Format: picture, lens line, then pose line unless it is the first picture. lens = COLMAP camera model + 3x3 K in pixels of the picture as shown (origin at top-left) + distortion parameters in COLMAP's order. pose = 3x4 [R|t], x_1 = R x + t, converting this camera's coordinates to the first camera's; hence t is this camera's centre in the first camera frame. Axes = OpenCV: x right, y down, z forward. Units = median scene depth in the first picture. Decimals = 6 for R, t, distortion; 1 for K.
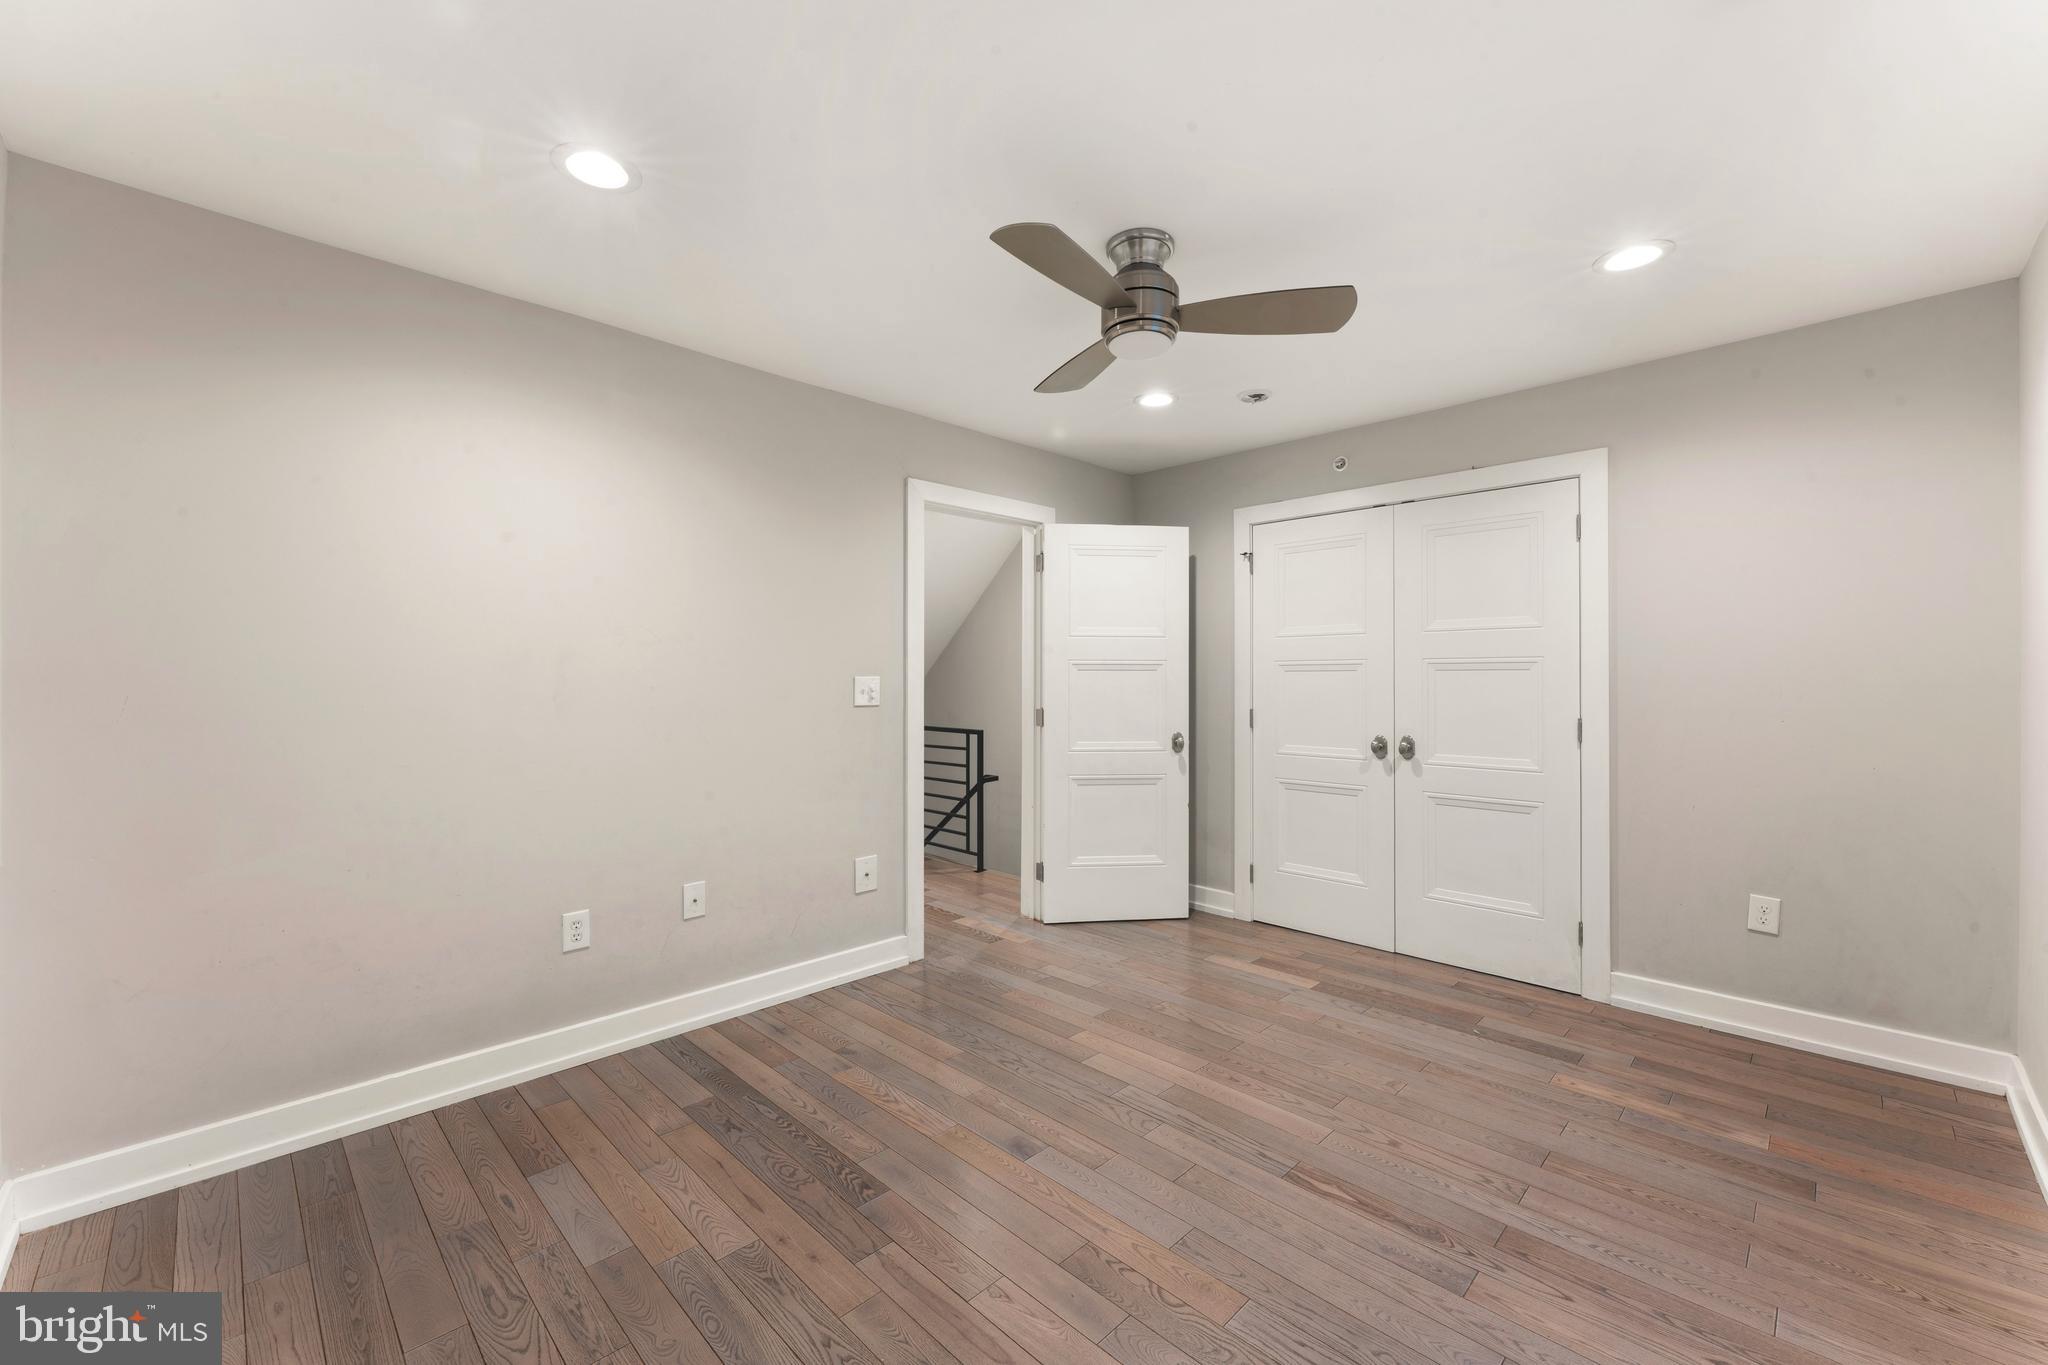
lens RADIAL K [[816.6, 0, 1029.8], [0, 816.6, 675.4], [0, 0, 1]] dist [-0.000234, -0.000353]
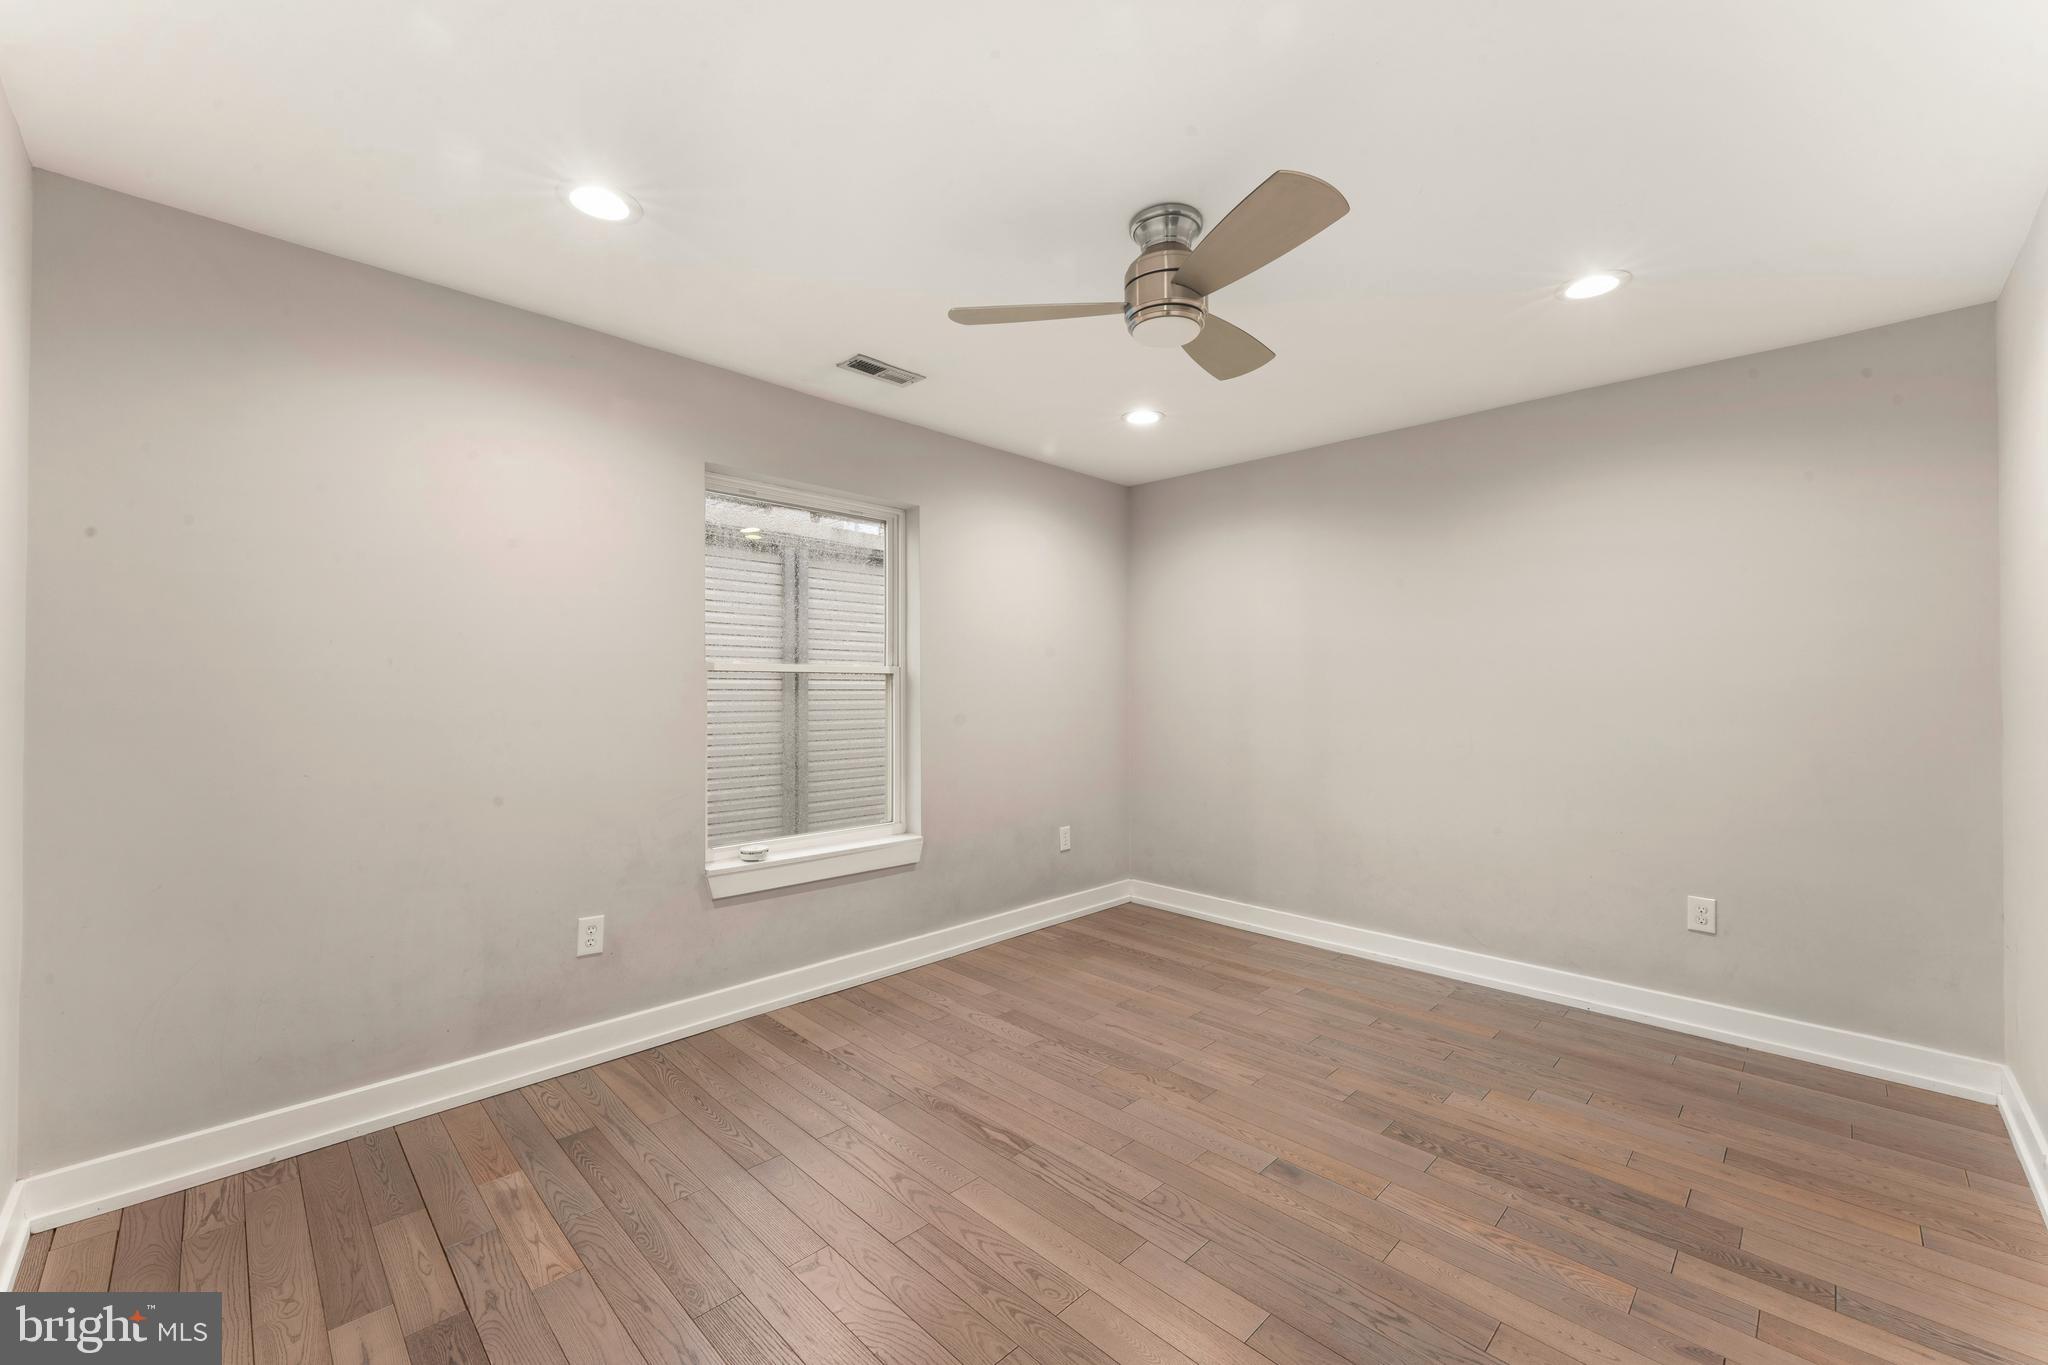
lens RADIAL K [[816.6, 0, 1029.8], [0, 816.6, 675.4], [0, 0, 1]] dist [-0.000234, -0.000353]
pose [[-0.999996, -0.002730, 0.000690, 0.295361], [-0.002744, 0.999802, -0.019710, 0.007822], [-0.000636, -0.019712, -0.999806, 1.967536]]
